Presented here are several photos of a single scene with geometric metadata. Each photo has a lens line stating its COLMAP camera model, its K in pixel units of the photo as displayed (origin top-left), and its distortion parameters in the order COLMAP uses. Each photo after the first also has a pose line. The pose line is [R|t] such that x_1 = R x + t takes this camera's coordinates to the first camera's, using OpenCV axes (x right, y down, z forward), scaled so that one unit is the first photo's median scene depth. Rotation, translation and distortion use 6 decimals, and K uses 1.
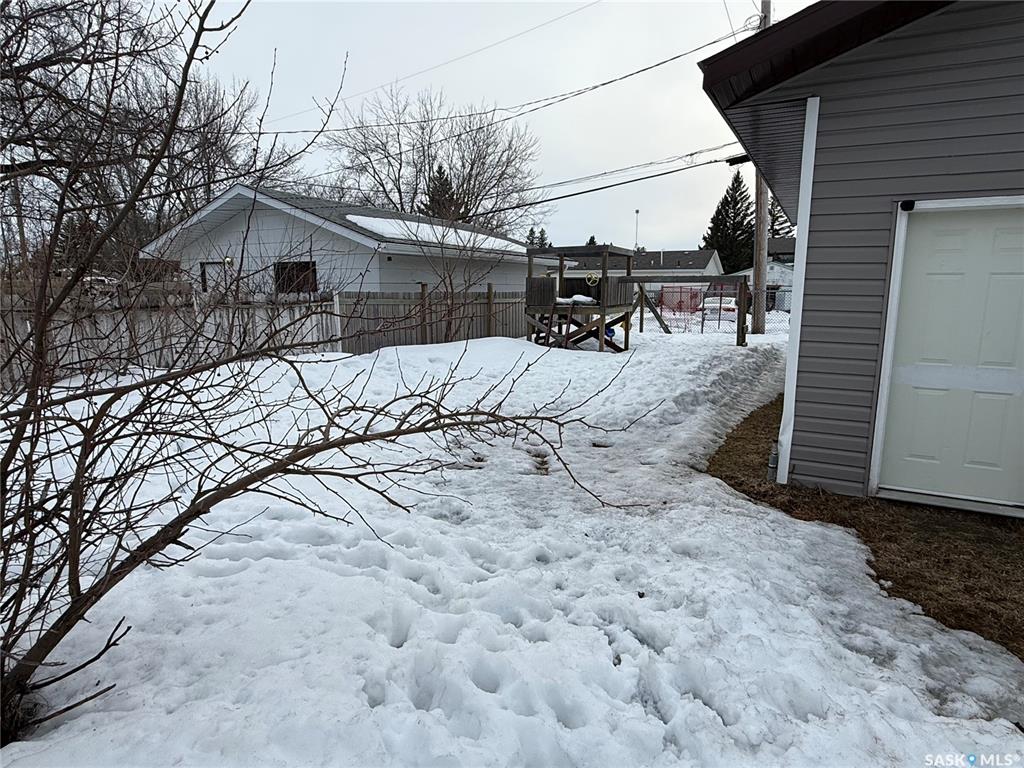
lens RADIAL K [[595.5, 0, 511.9], [0, 595.5, 386.5], [0, 0, 1]] dist [-0.006957, 0.001698]
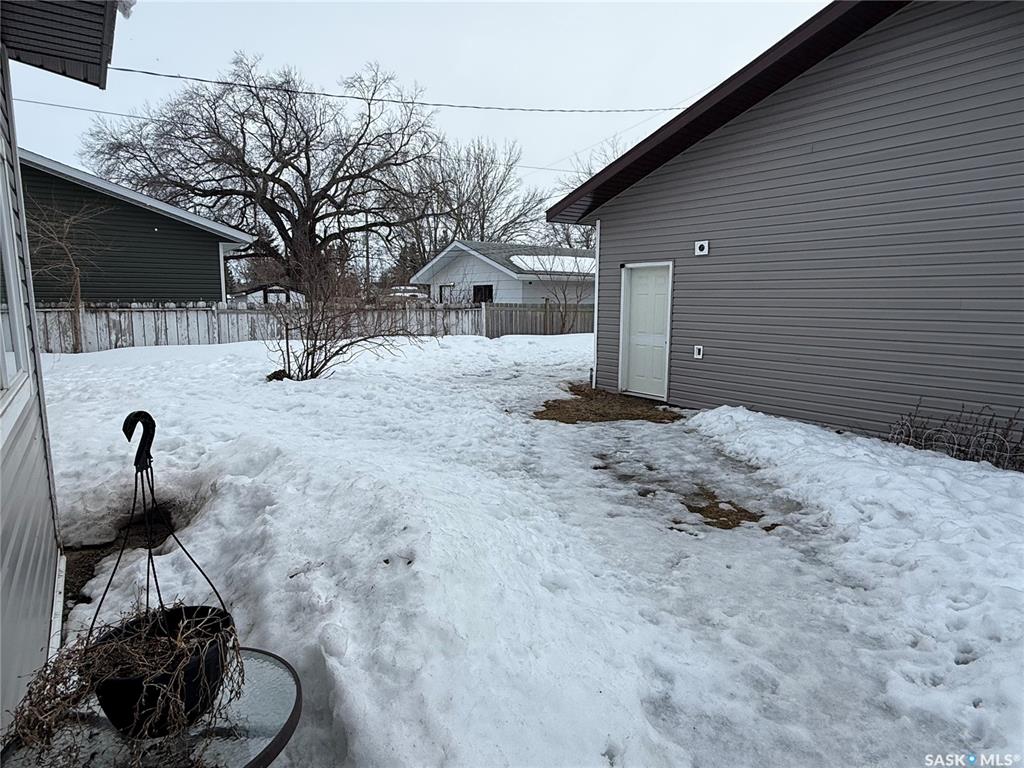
lens RADIAL K [[595.5, 0, 511.1], [0, 595.5, 385.3], [0, 0, 1]] dist [-0.006957, 0.001698]
pose [[0.888862, 0.064287, -0.453643, 0.497171], [-0.074217, 0.997234, -0.004100, 0.074193], [0.452125, 0.037312, 0.891174, -0.459232]]
